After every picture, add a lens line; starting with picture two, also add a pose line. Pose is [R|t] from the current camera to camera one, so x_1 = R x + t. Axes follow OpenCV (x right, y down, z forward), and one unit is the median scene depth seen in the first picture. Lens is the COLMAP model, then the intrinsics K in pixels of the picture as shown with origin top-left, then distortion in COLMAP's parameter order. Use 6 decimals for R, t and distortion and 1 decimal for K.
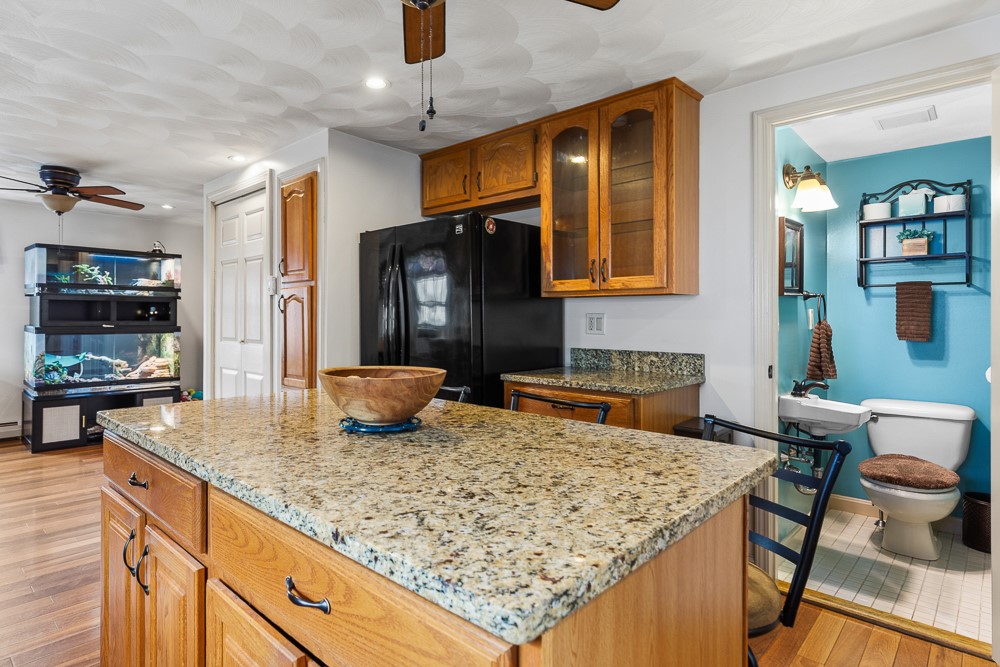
lens RADIAL K [[551.1, 0, 424.4], [0, 551.1, 315.7], [0, 0, 1]] dist [-0.000357, 0.000919]
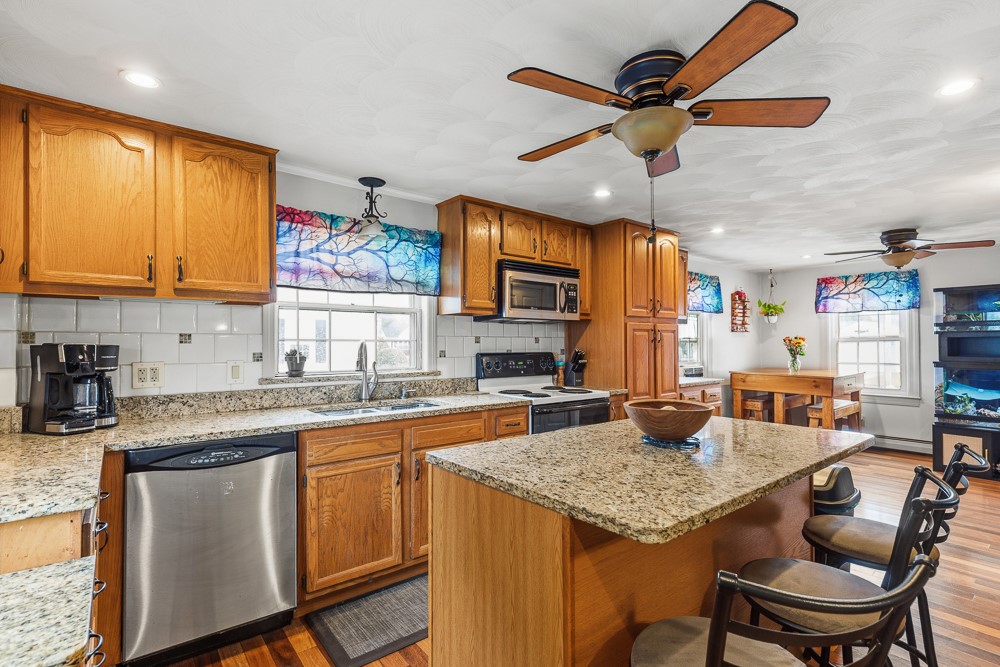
lens RADIAL K [[485.1, 0, 518.4], [0, 485.1, 336.9], [0, 0, 1]] dist [0.002347, 0.000432]
pose [[-0.067643, -0.014092, -0.997610, 0.398423], [0.003331, 0.999891, -0.014350, -0.020274], [0.997704, -0.004294, -0.067588, 0.219324]]
